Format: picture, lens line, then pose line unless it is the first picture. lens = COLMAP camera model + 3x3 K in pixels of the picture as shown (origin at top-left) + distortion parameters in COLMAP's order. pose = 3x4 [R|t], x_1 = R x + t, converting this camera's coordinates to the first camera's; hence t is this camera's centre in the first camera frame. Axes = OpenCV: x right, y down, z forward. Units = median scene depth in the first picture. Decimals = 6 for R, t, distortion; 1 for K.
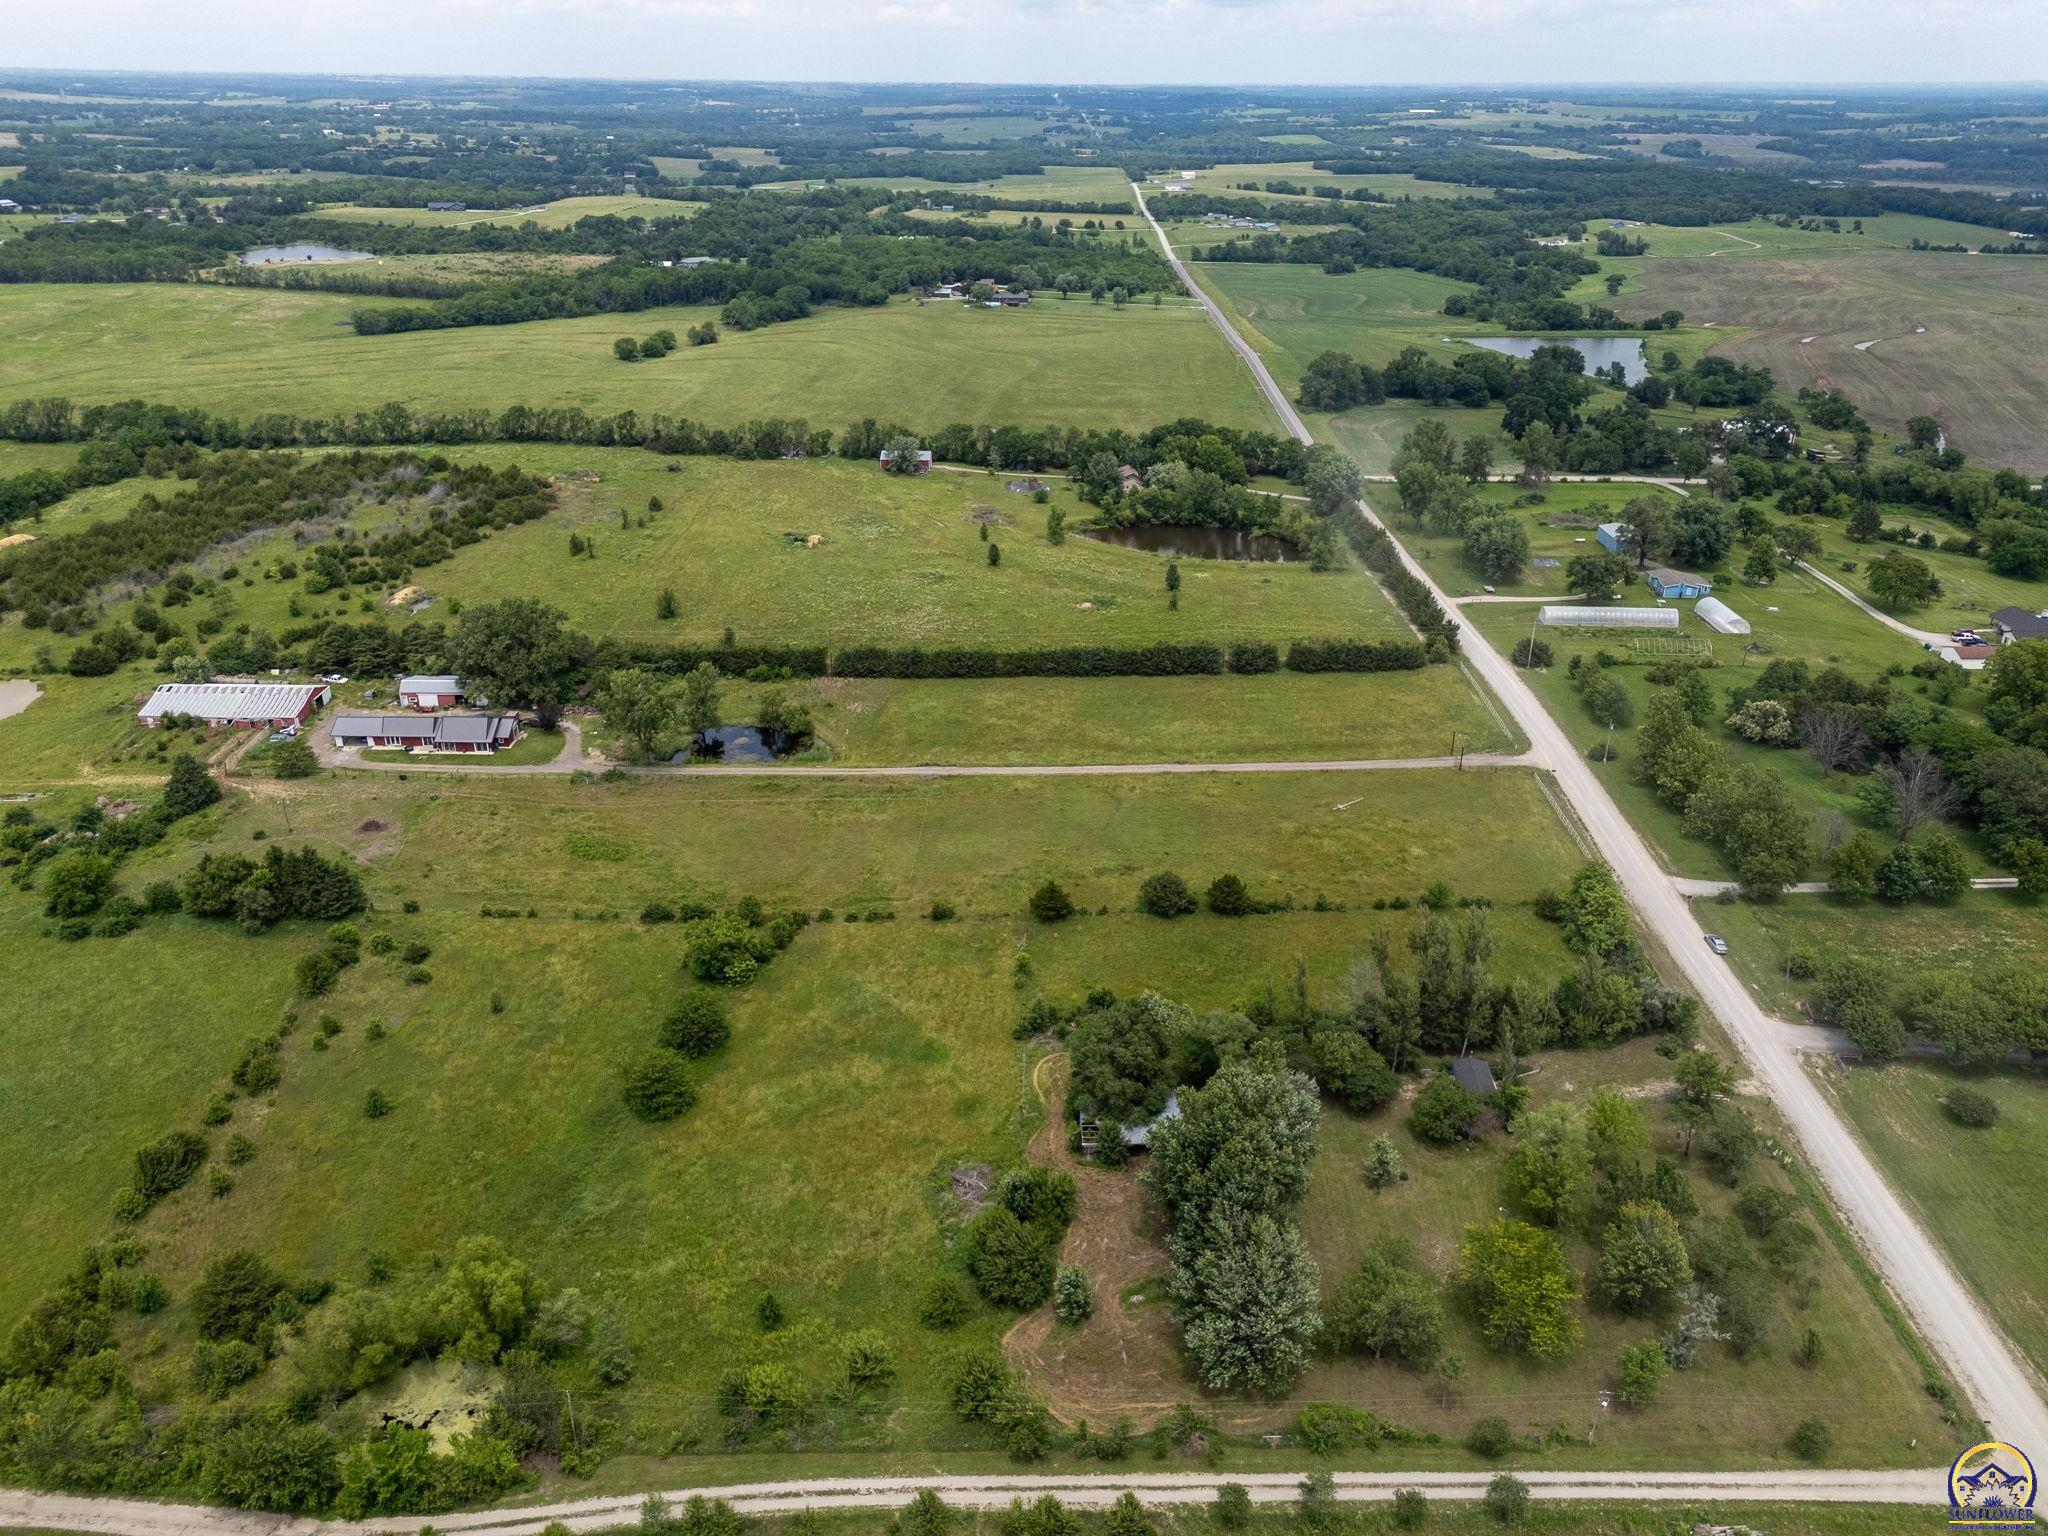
lens RADIAL K [[1498.6, 0, 1024.7], [0, 1498.6, 780.6], [0, 0, 1]] dist [0.067629, -0.054810]
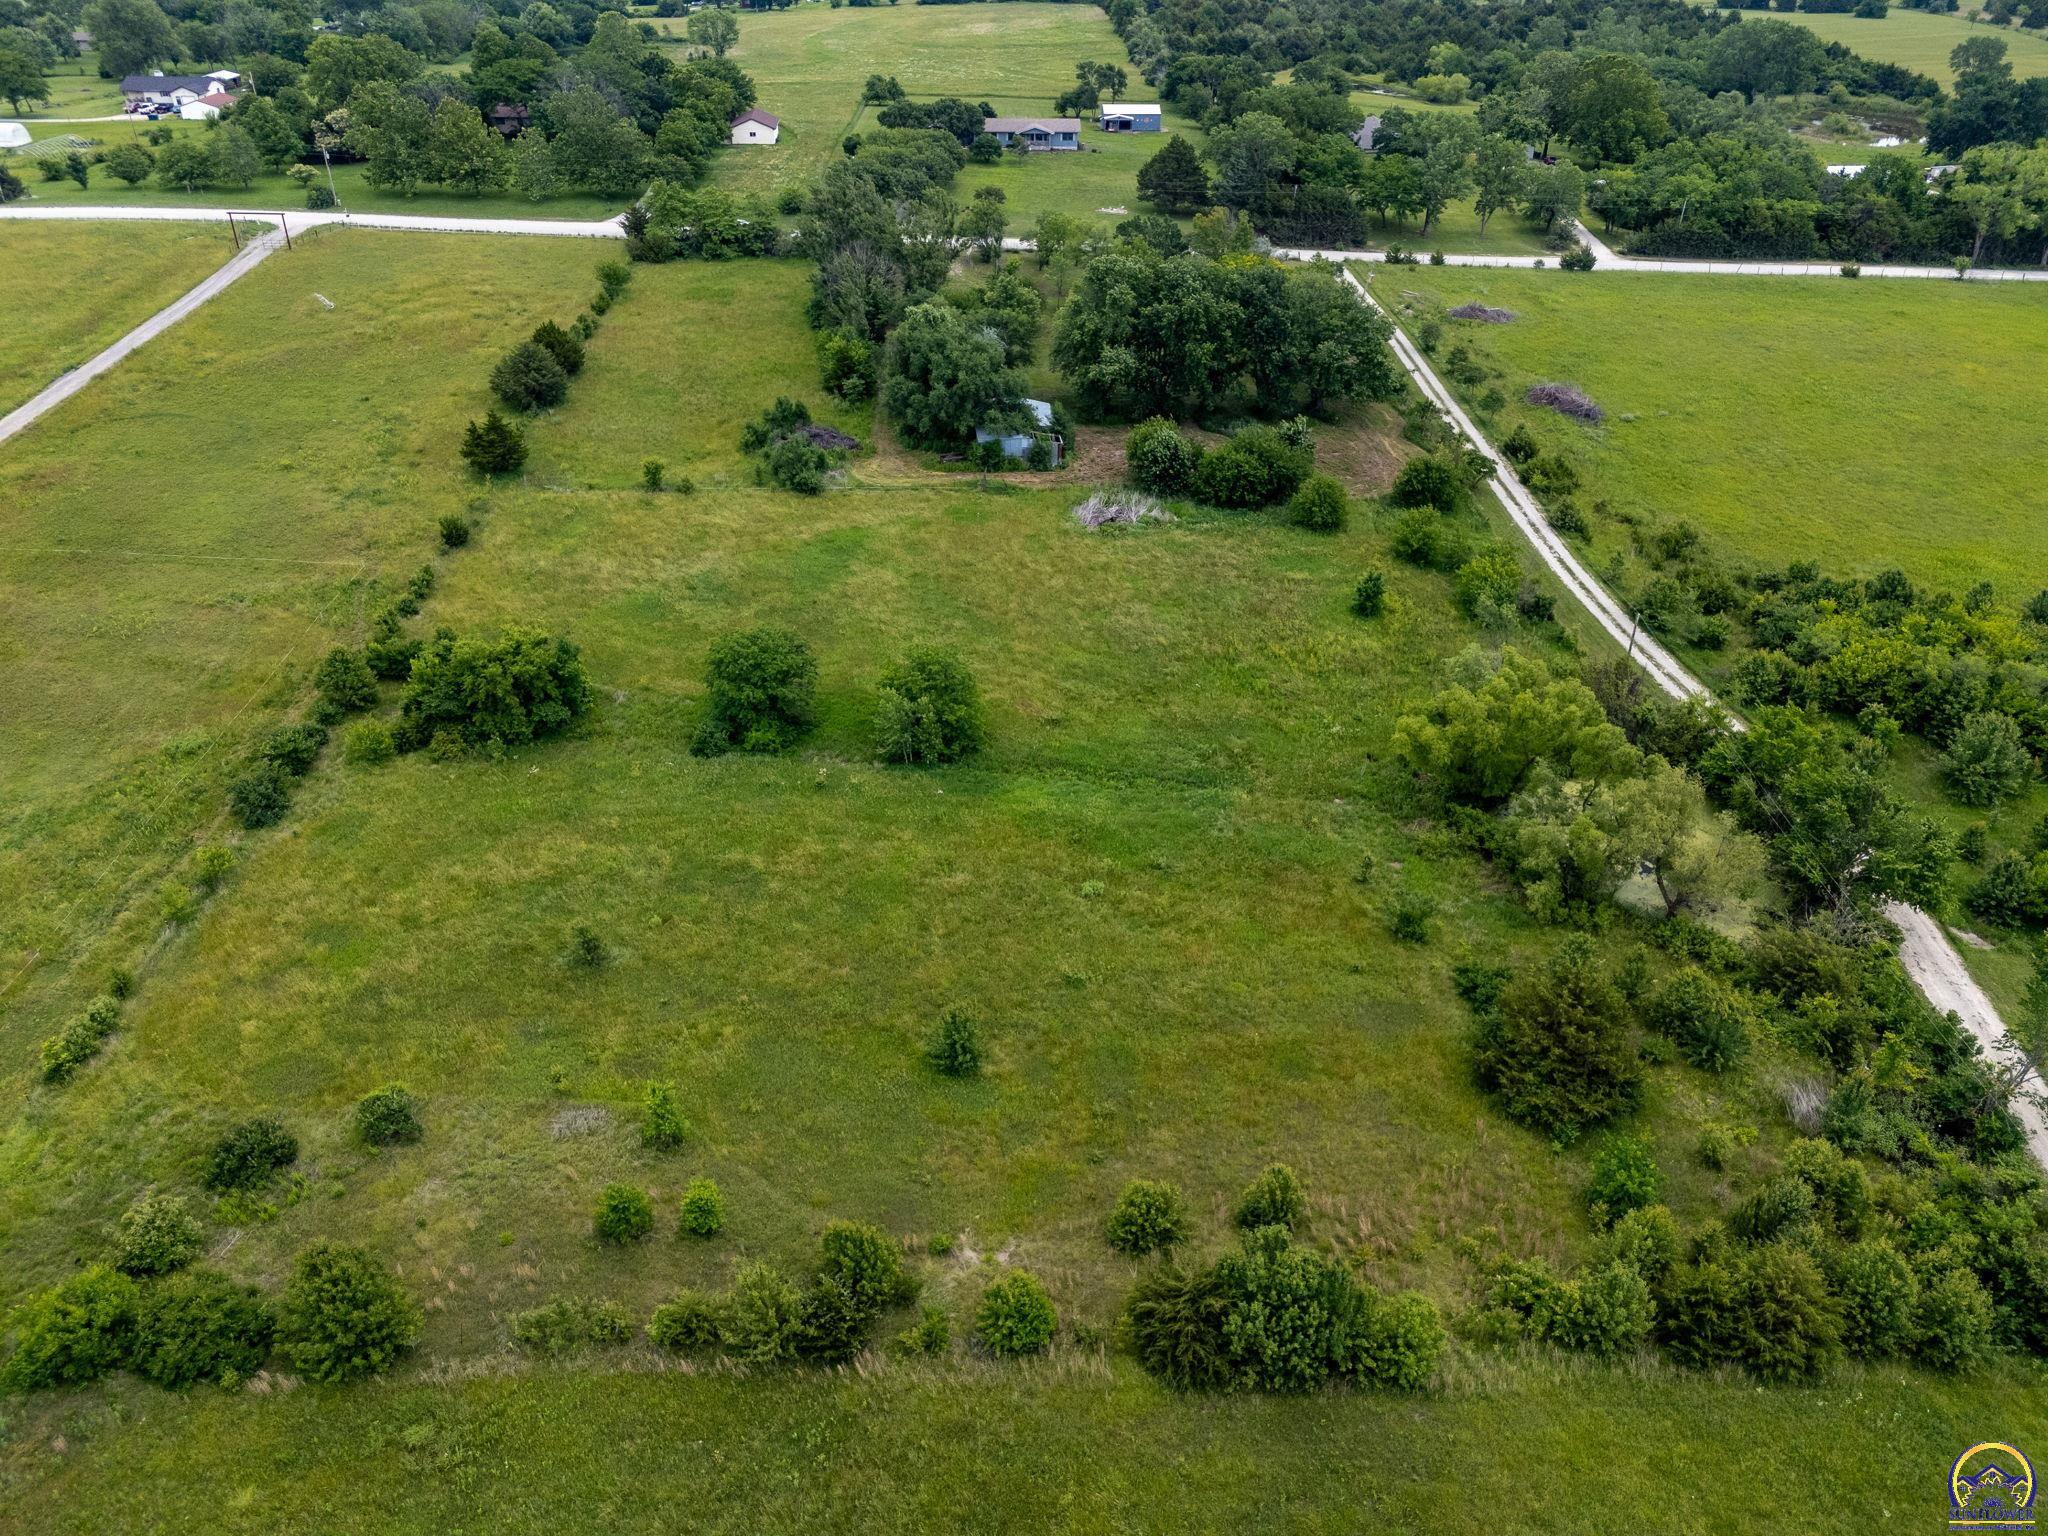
lens RADIAL K [[1498.6, 0, 1023.1], [0, 1498.6, 768.9], [0, 0, 1]] dist [0.067629, -0.054810]
pose [[-0.050117, -0.525787, 0.849138, -0.413483], [0.409255, 0.764738, 0.497681, -0.029801], [-0.911042, 0.372457, 0.176855, 0.482679]]
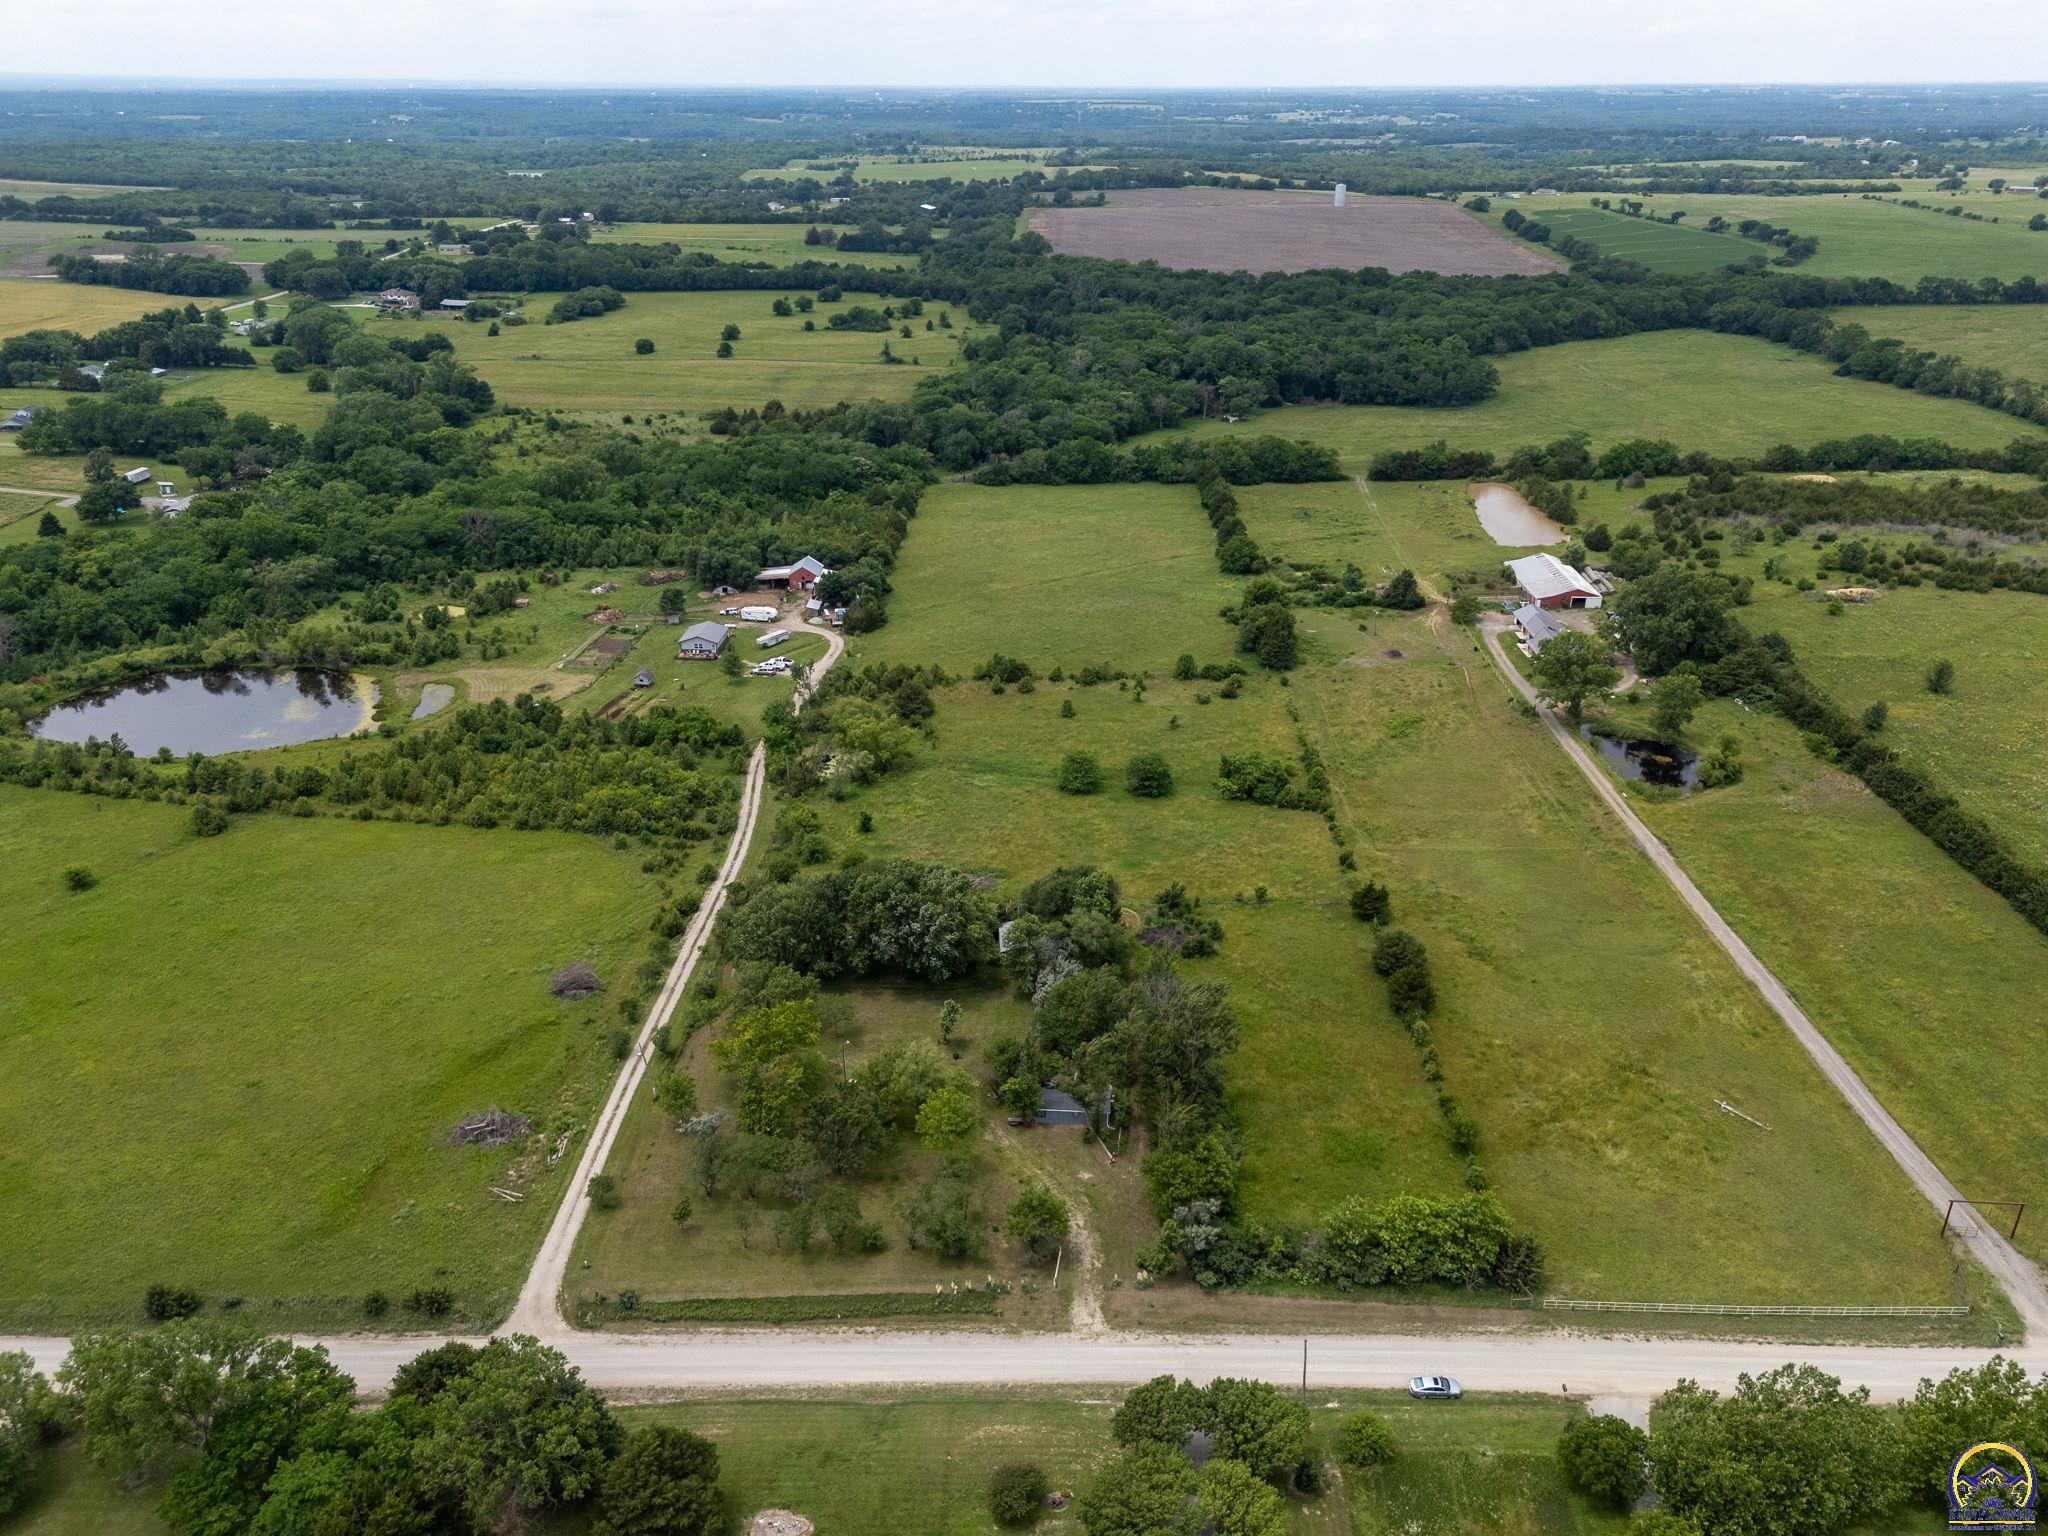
lens RADIAL K [[1498.6, 0, 1023.9], [0, 1498.6, 759.7], [0, 0, 1]] dist [0.067629, -0.054810]
pose [[-0.012453, 0.405067, -0.914202, 0.595220], [-0.424978, 0.825445, 0.371529, -0.179490], [0.905118, 0.393142, 0.161865, 0.392845]]
